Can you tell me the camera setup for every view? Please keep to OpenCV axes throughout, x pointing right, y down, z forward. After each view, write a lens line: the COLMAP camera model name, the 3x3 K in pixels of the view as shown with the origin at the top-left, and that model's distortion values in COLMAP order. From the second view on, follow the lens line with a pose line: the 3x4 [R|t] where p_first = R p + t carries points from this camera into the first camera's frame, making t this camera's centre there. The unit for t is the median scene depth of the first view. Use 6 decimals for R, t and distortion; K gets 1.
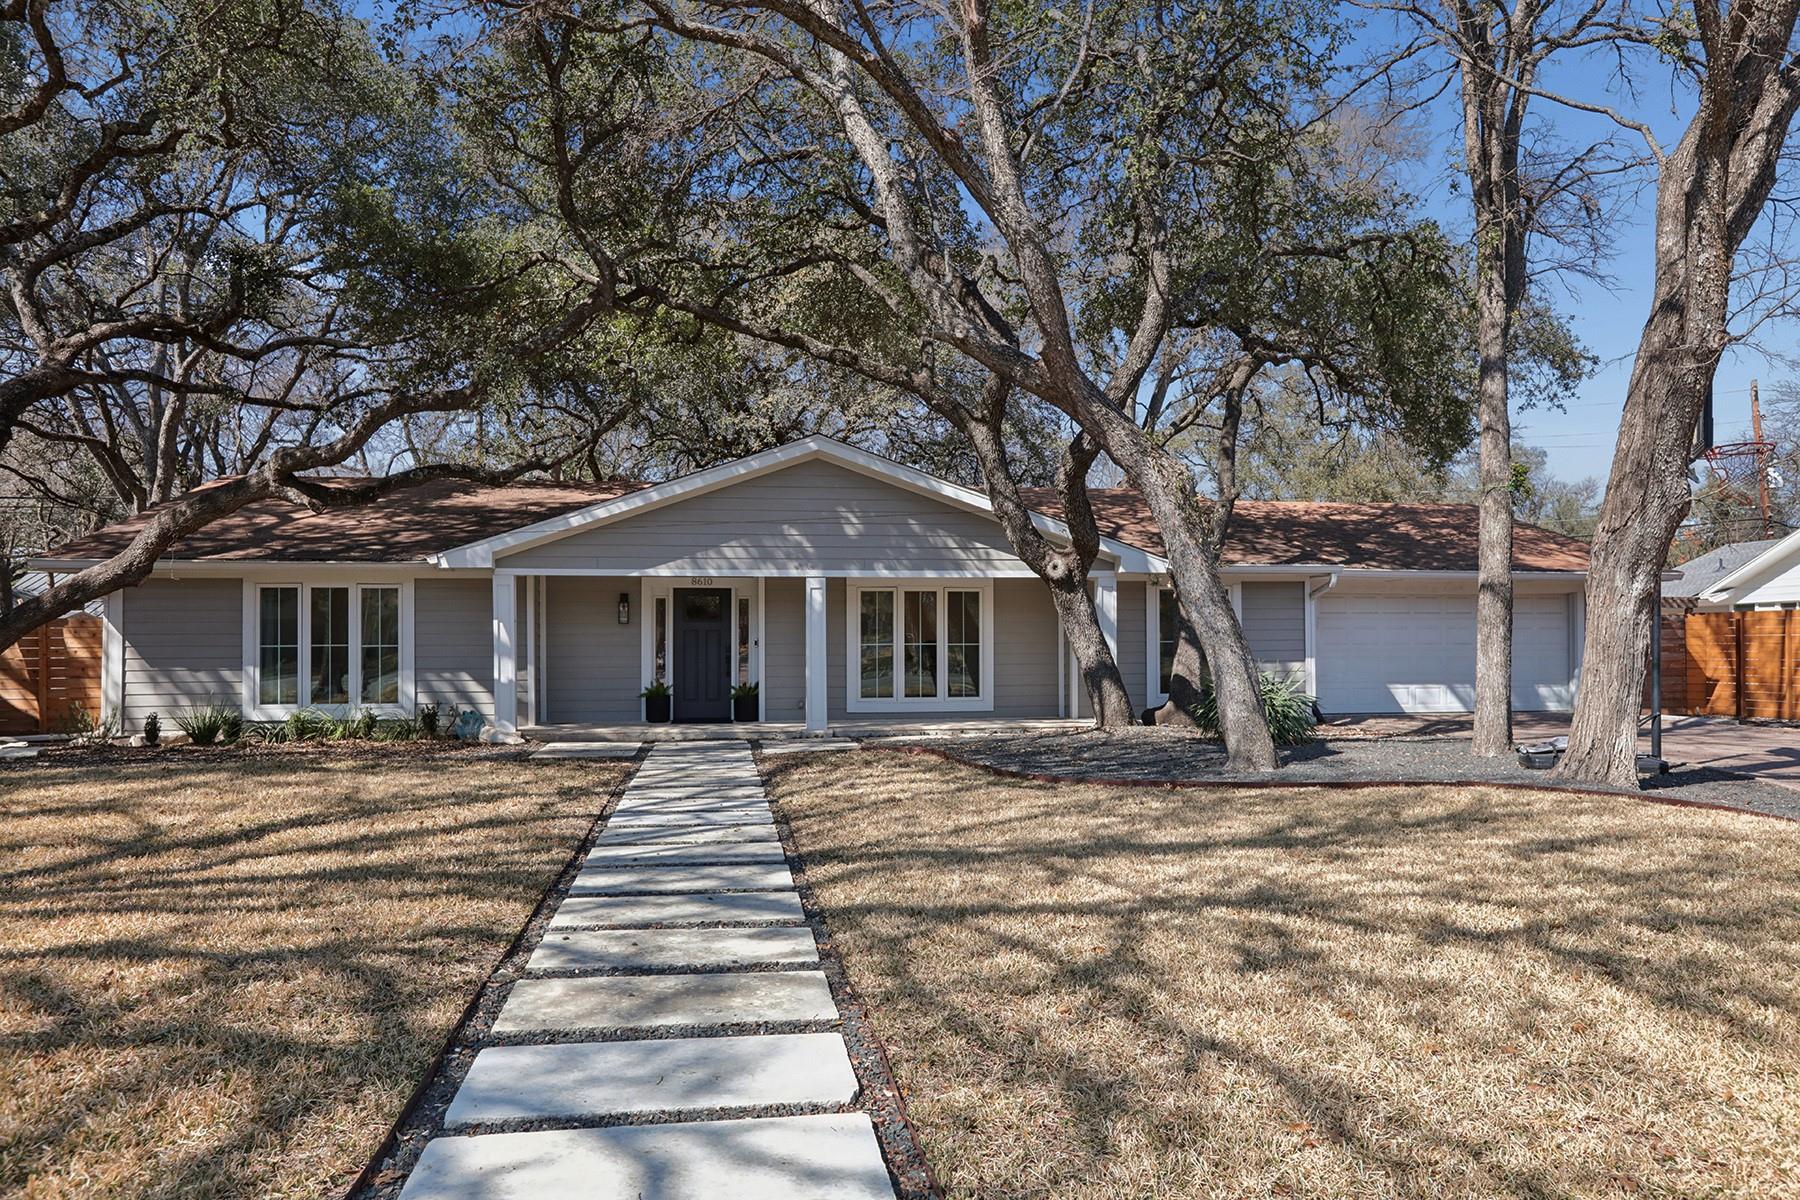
lens RADIAL K [[1225.2, 0, 898.9], [0, 1225.2, 596.8], [0, 0, 1]] dist [0.037093, 0.001549]
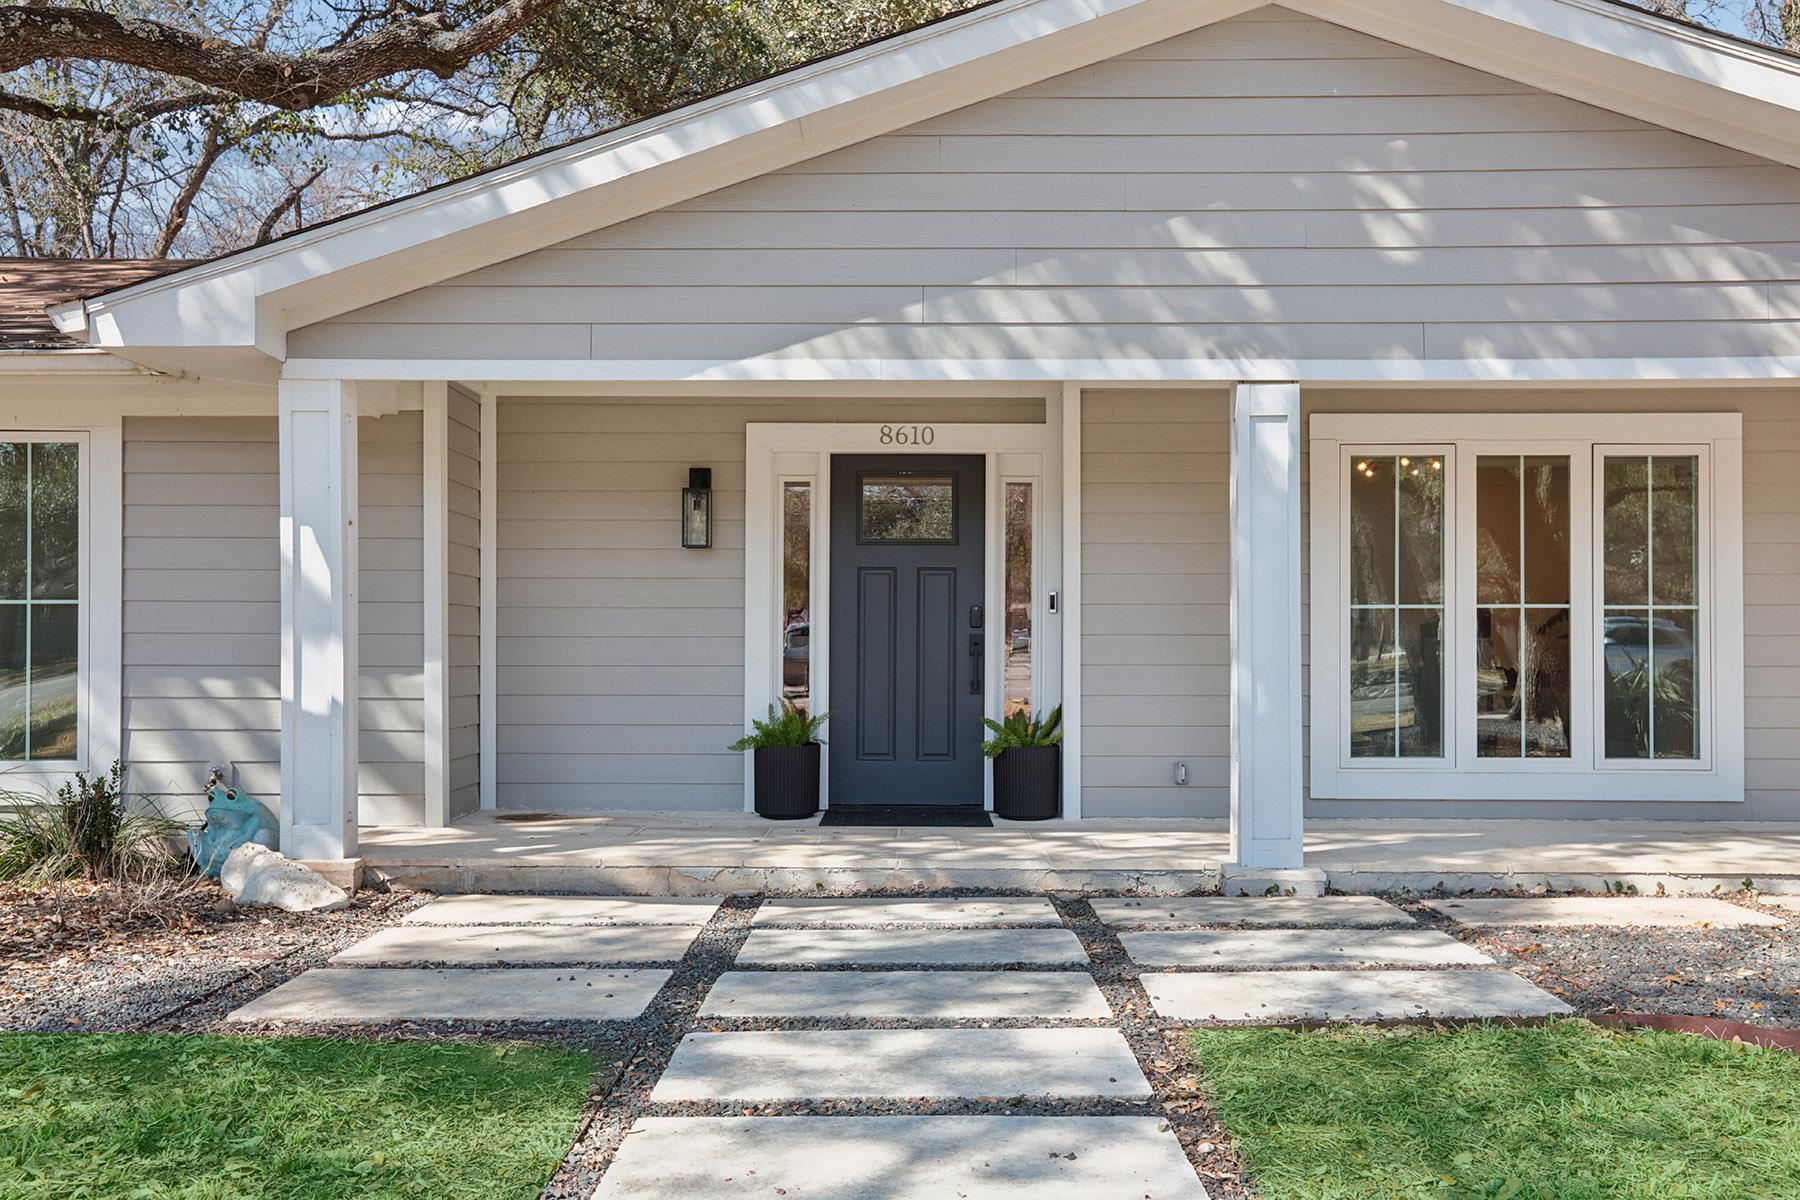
lens RADIAL K [[1493.3, 0, 895.9], [0, 1493.3, 606.3], [0, 0, 1]] dist [0.016659, 0.015350]
pose [[0.990737, 0.000400, -0.135795, -0.110994], [0.000688, 0.999968, 0.007967, 0.037857], [0.135794, -0.007987, 0.990705, 0.600802]]
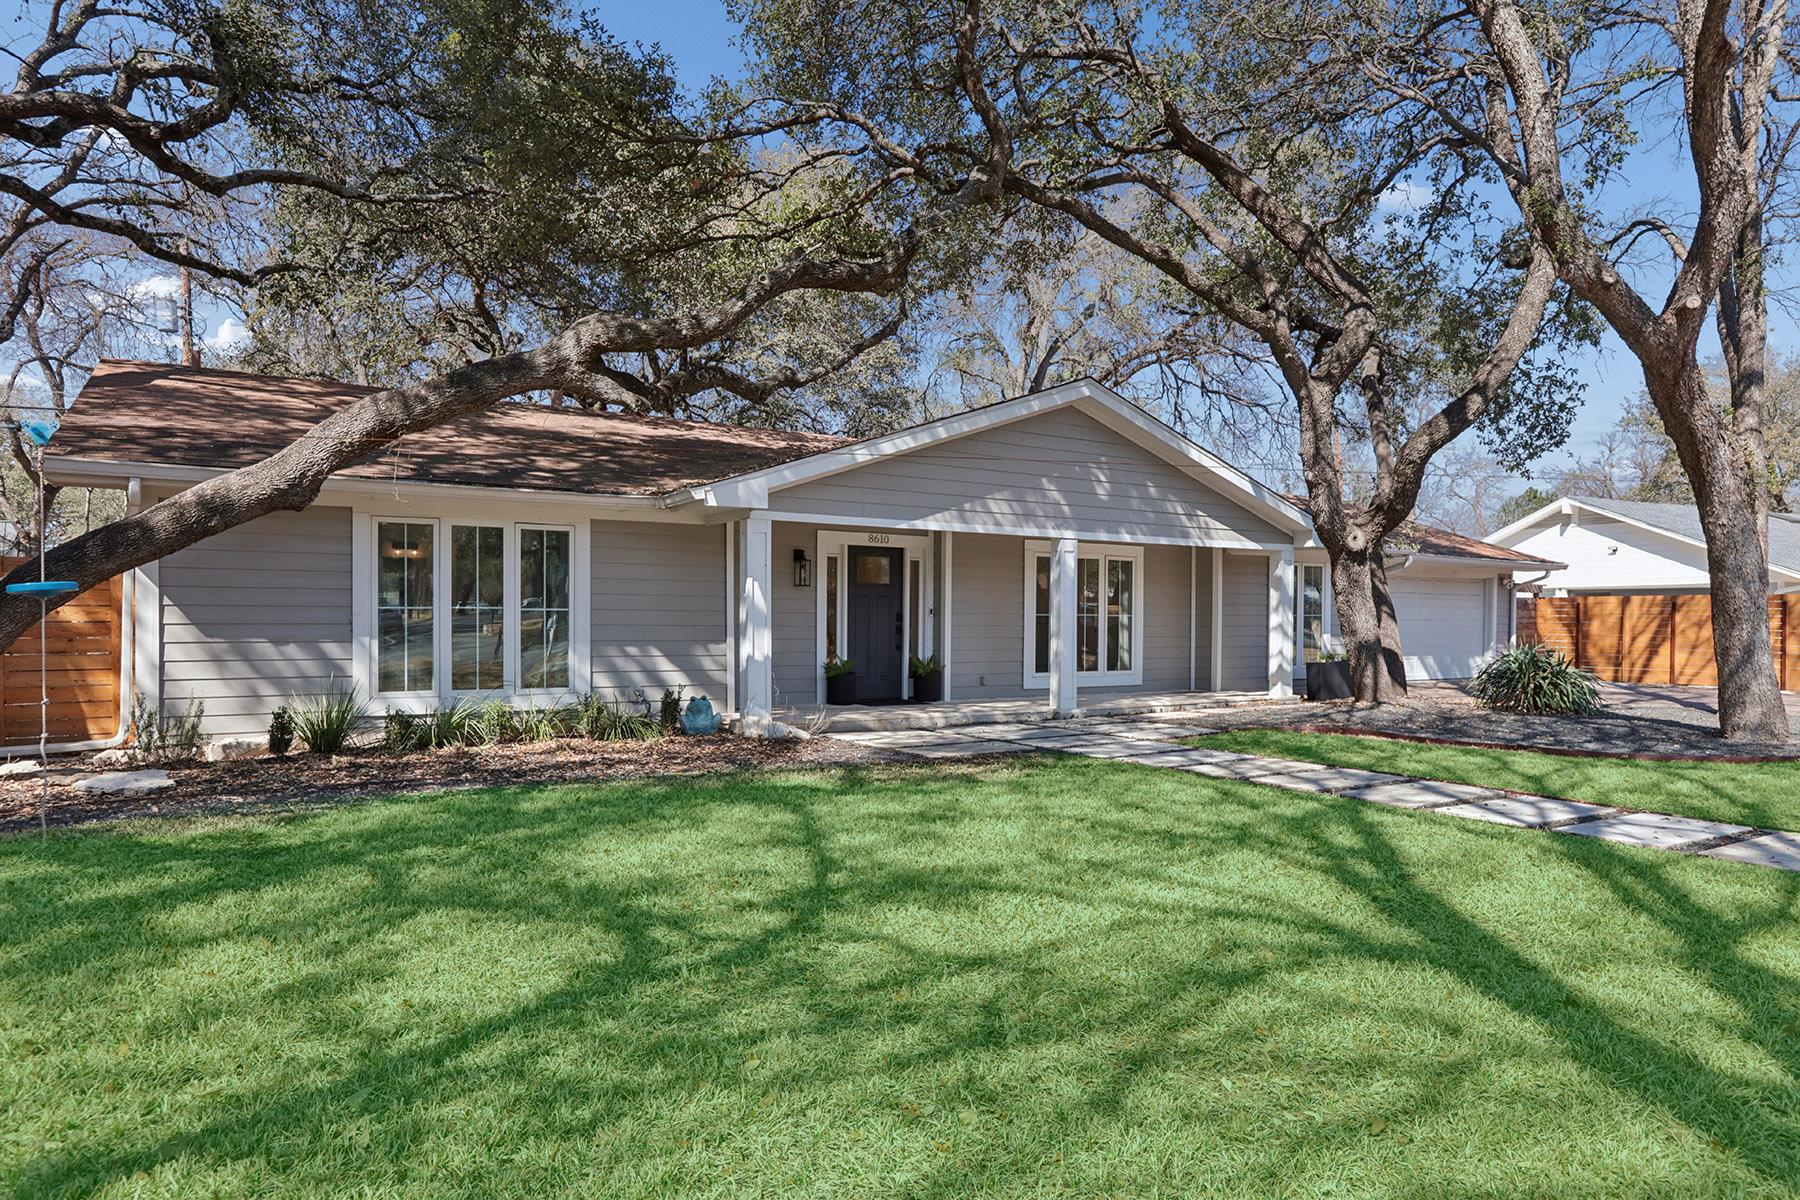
lens RADIAL K [[1110.4, 0, 901.1], [0, 1110.4, 602.7], [0, 0, 1]] dist [0.003910, 0.001229]
pose [[0.899216, 0.015716, 0.437222, -0.527117], [-0.025974, 0.999510, 0.017491, 0.019043], [-0.436733, -0.027085, 0.899183, 0.321081]]
